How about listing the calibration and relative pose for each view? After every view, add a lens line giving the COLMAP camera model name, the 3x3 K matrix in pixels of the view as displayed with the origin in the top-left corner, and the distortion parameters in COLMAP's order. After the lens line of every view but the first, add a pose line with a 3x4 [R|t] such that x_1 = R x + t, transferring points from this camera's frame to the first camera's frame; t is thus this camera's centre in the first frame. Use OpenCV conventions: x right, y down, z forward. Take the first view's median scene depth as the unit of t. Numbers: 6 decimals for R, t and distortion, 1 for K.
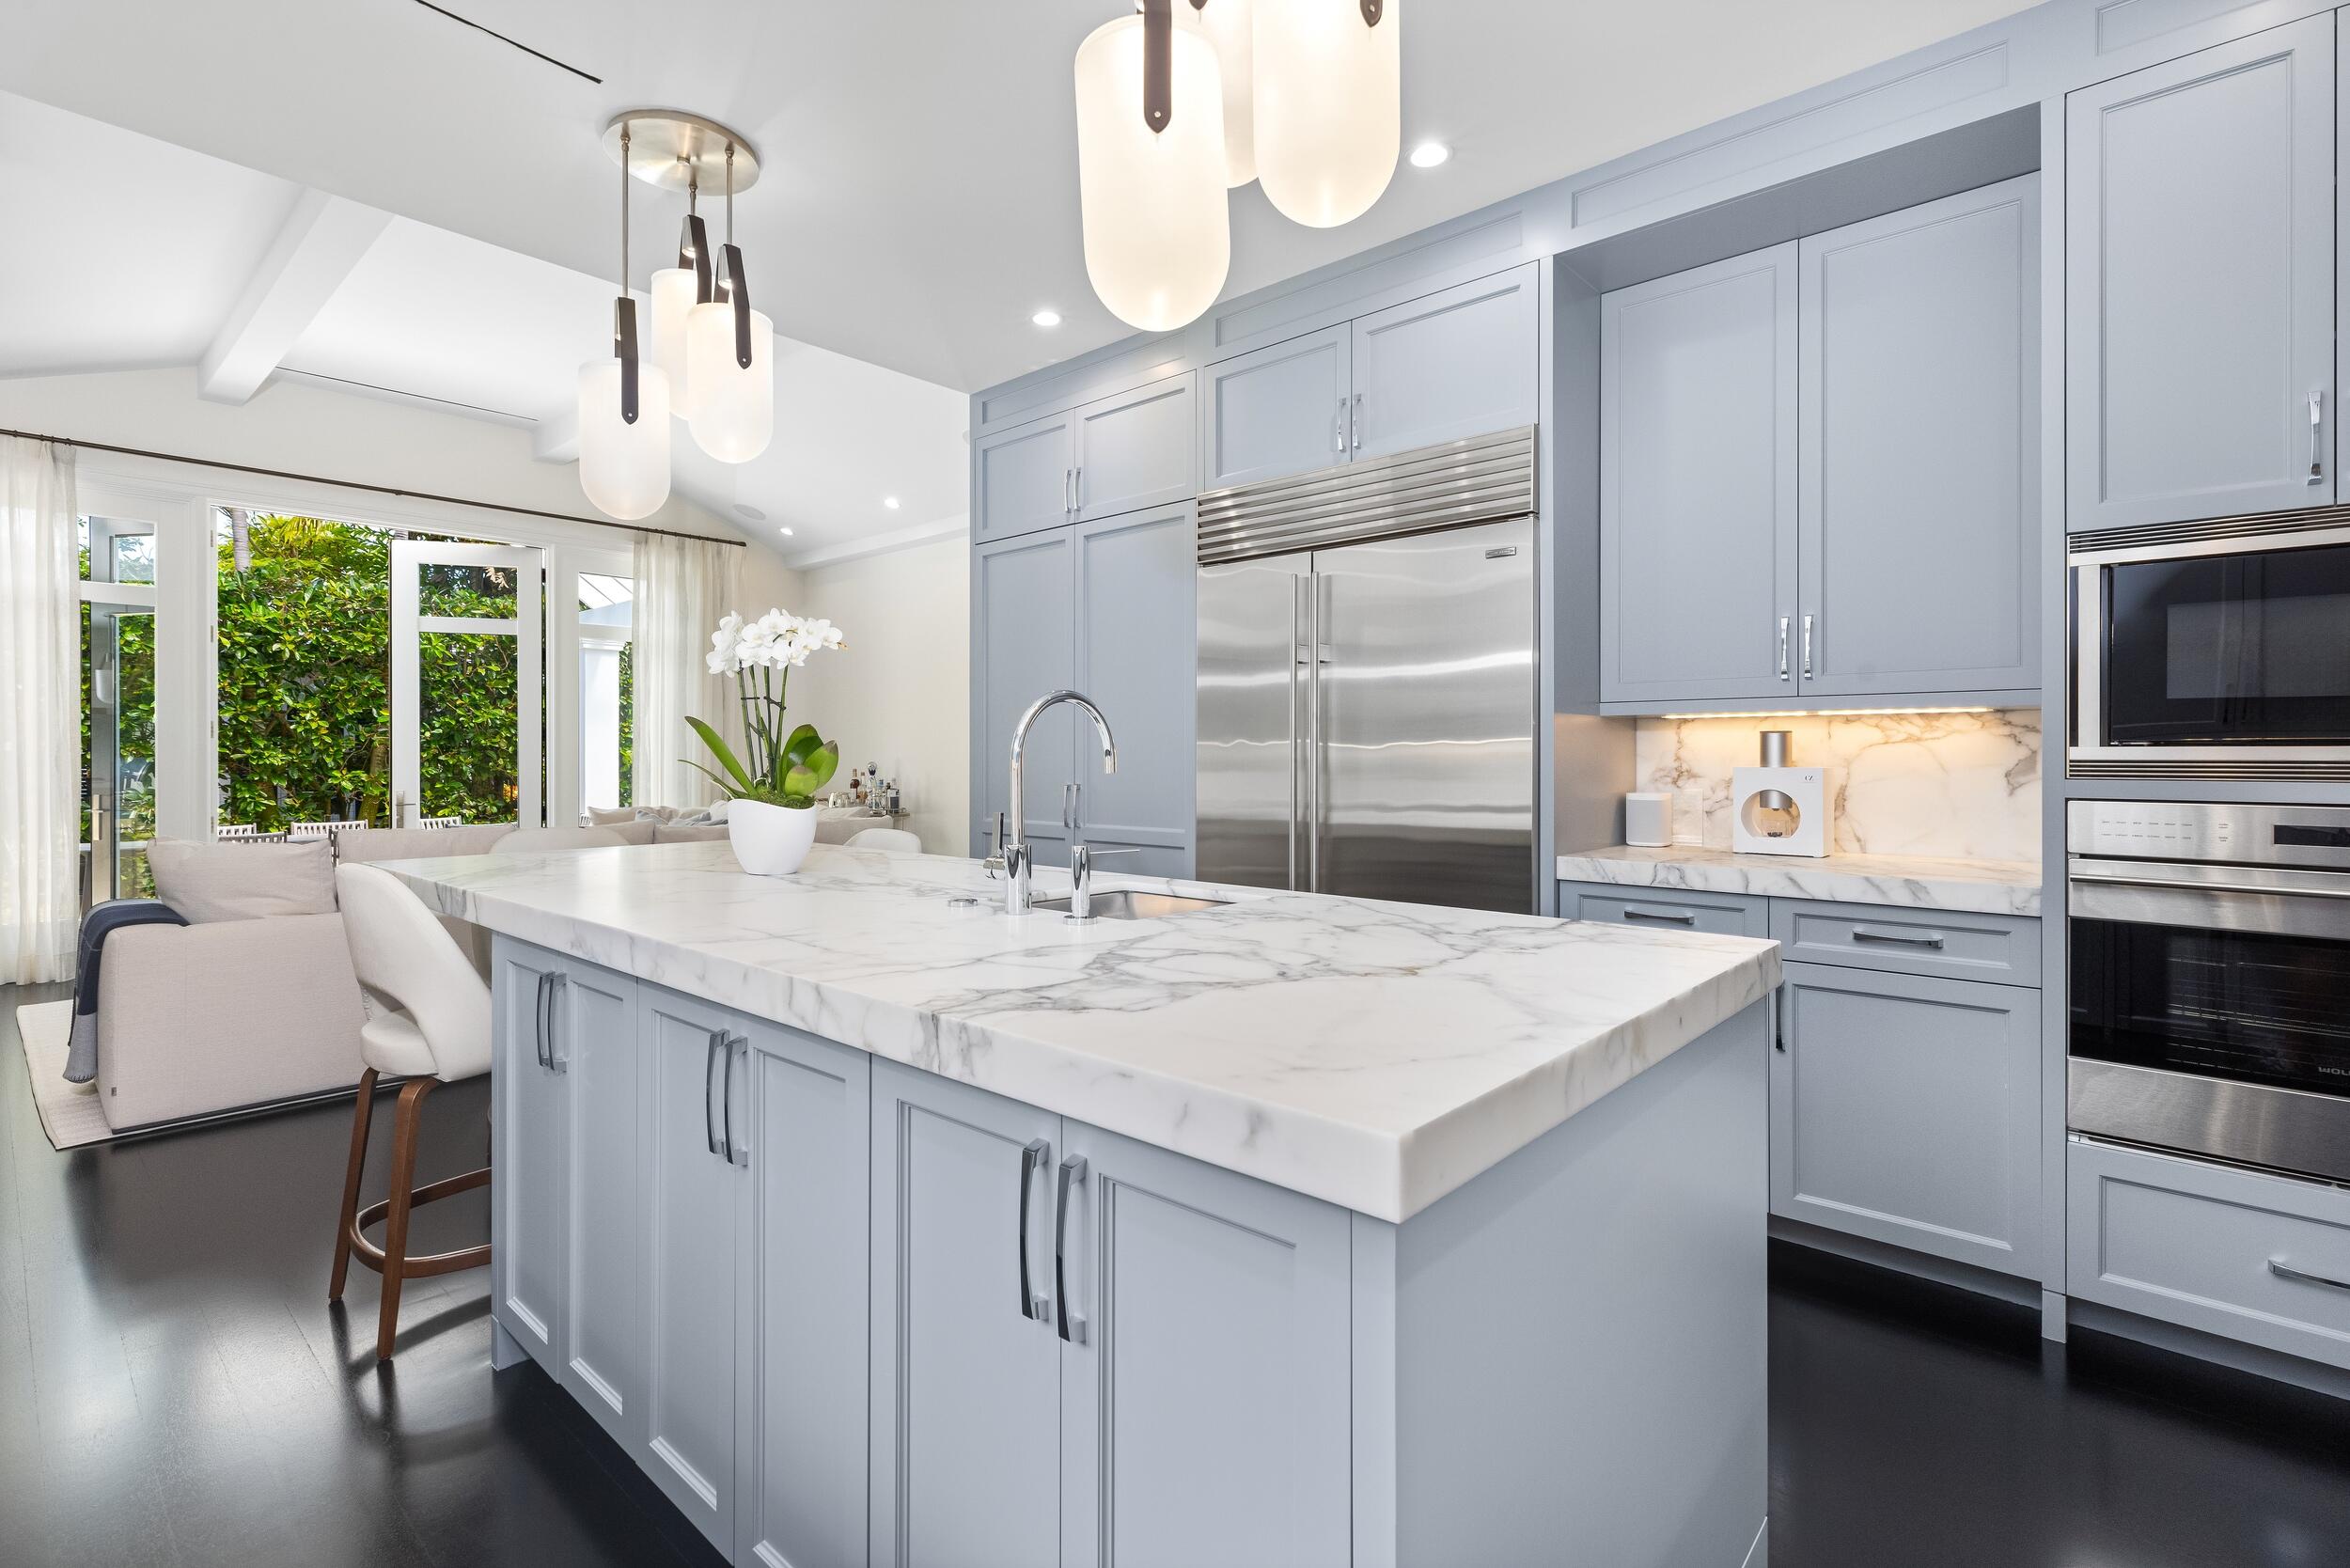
lens RADIAL K [[1069.4, 0, 1180.8], [0, 1069.4, 757.9], [0, 0, 1]] dist [-0.001354, -0.000623]
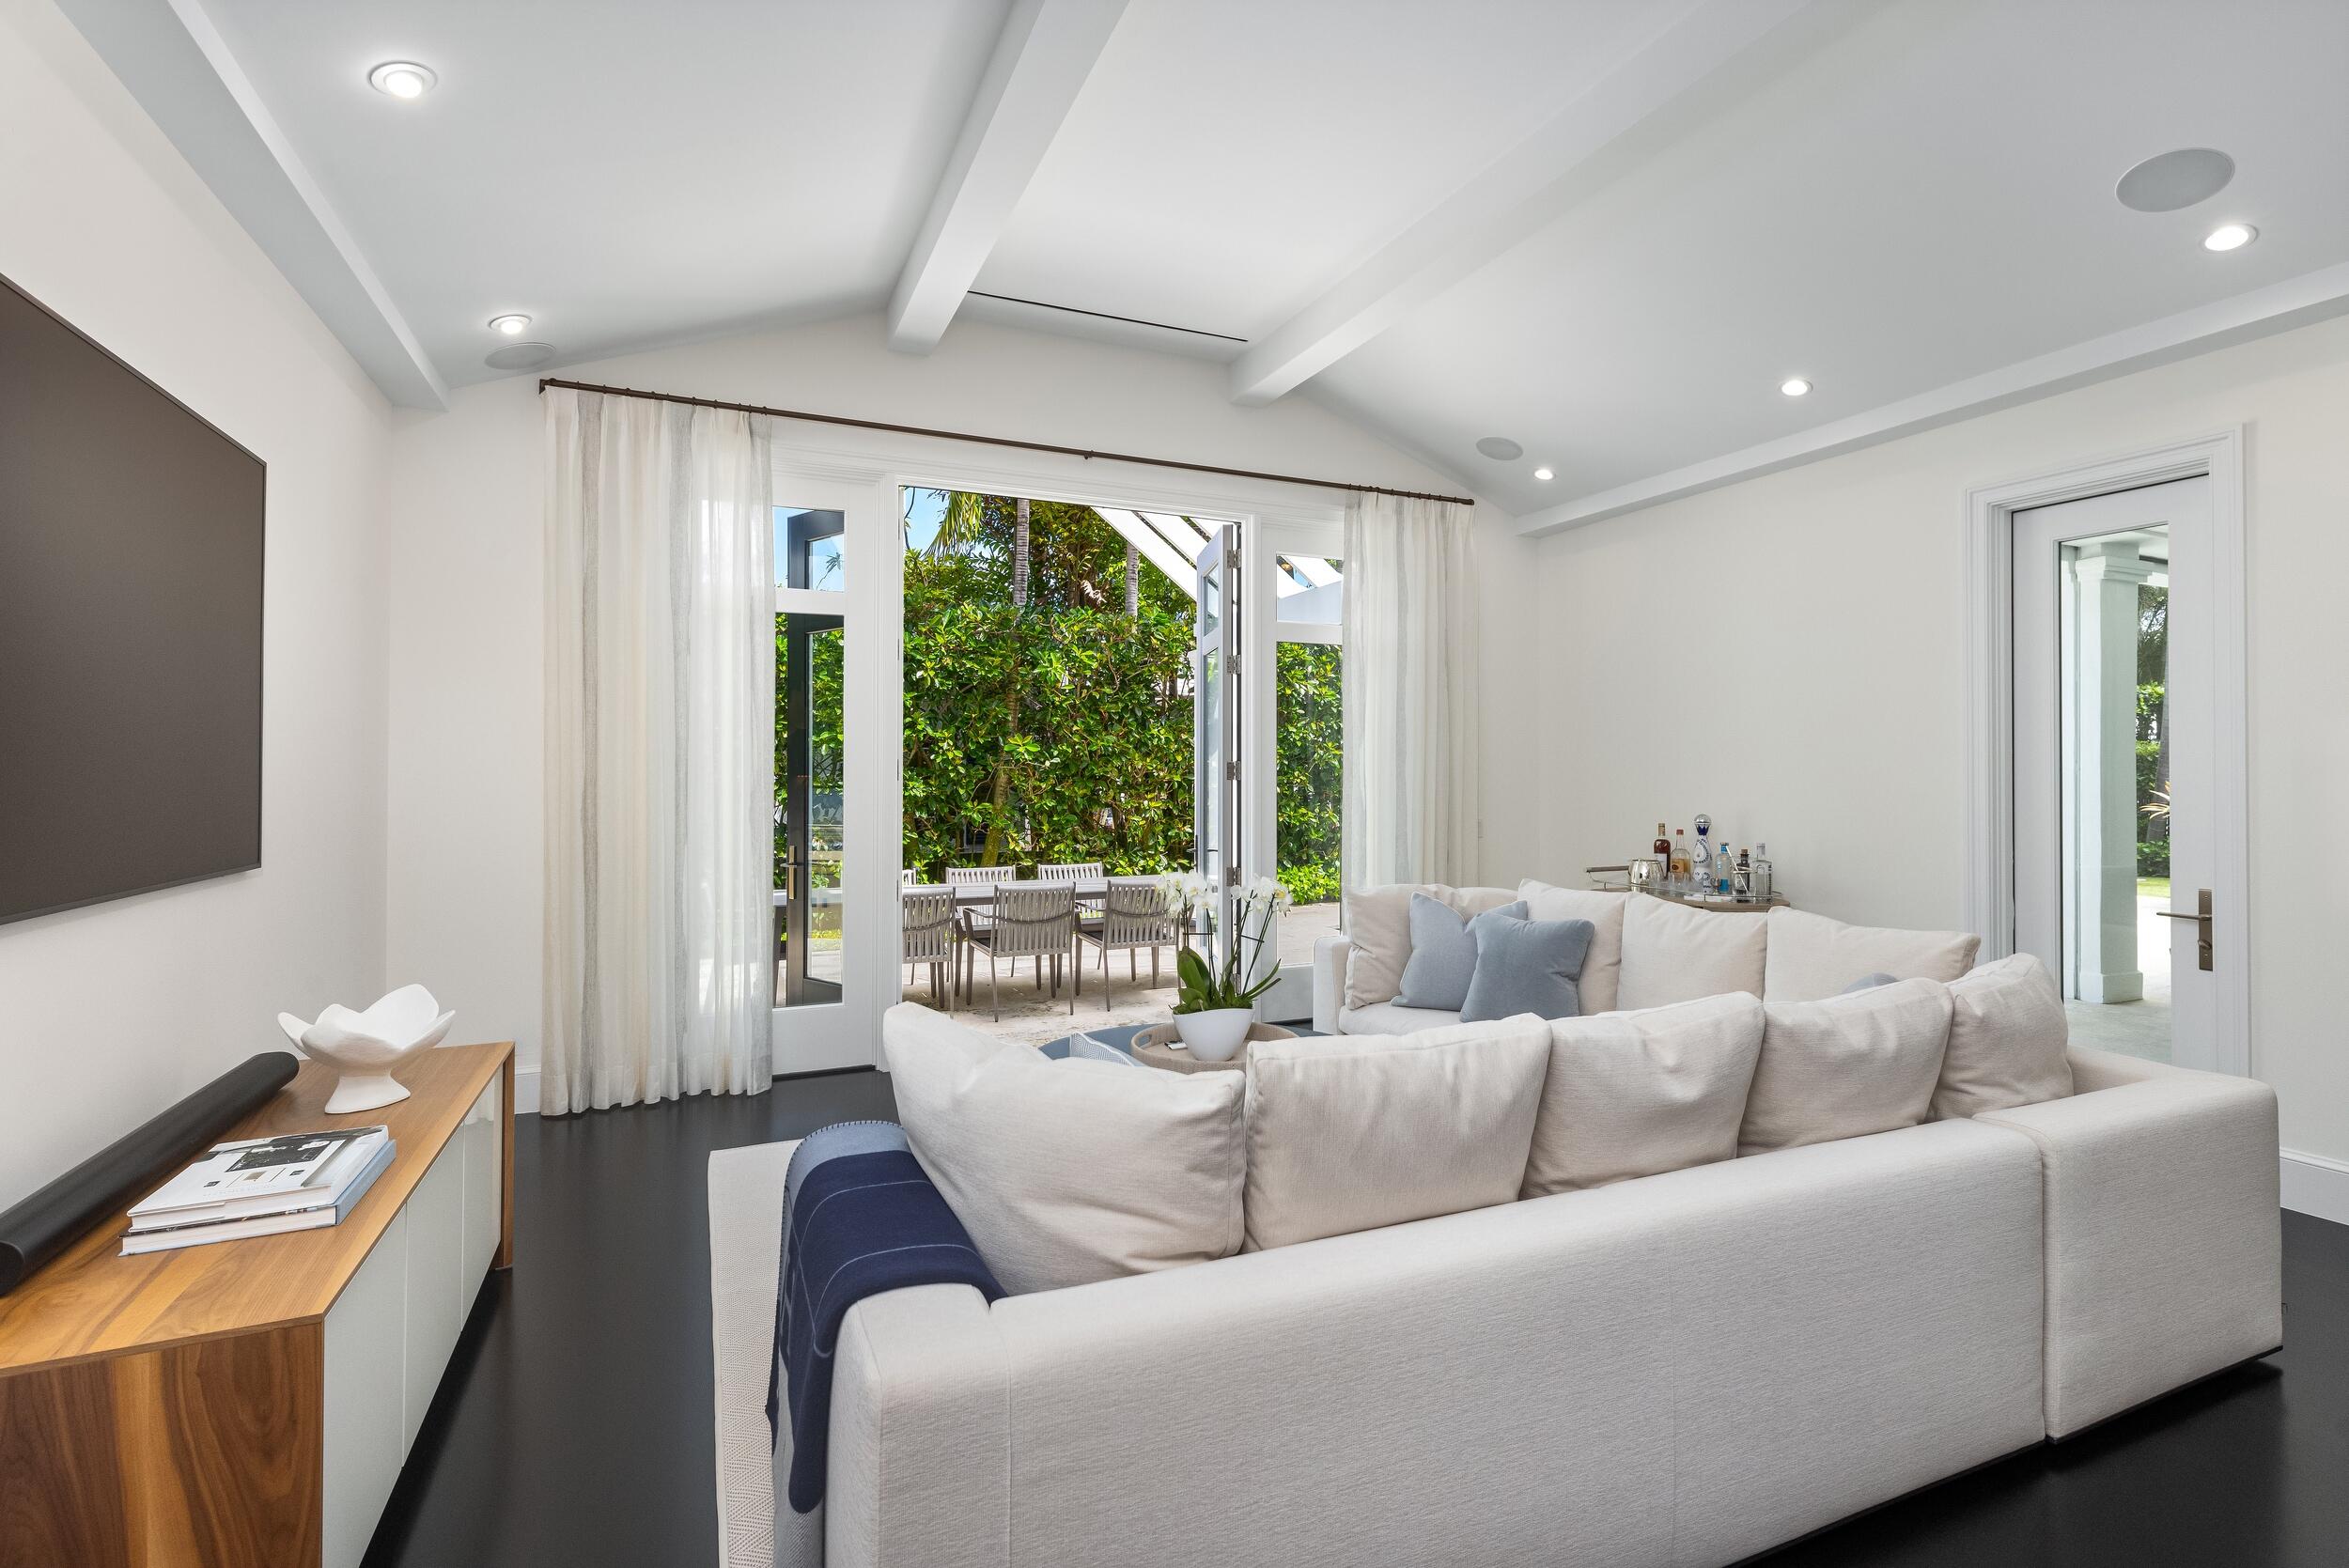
lens RADIAL K [[1068.8, 0, 1175.7], [0, 1068.8, 762.0], [0, 0, 1]] dist [-0.001354, -0.000623]
pose [[0.908463, -0.001558, -0.417963, -0.236538], [-0.003334, 0.999934, -0.010974, -0.015042], [0.417952, 0.011363, 0.908398, 0.223048]]
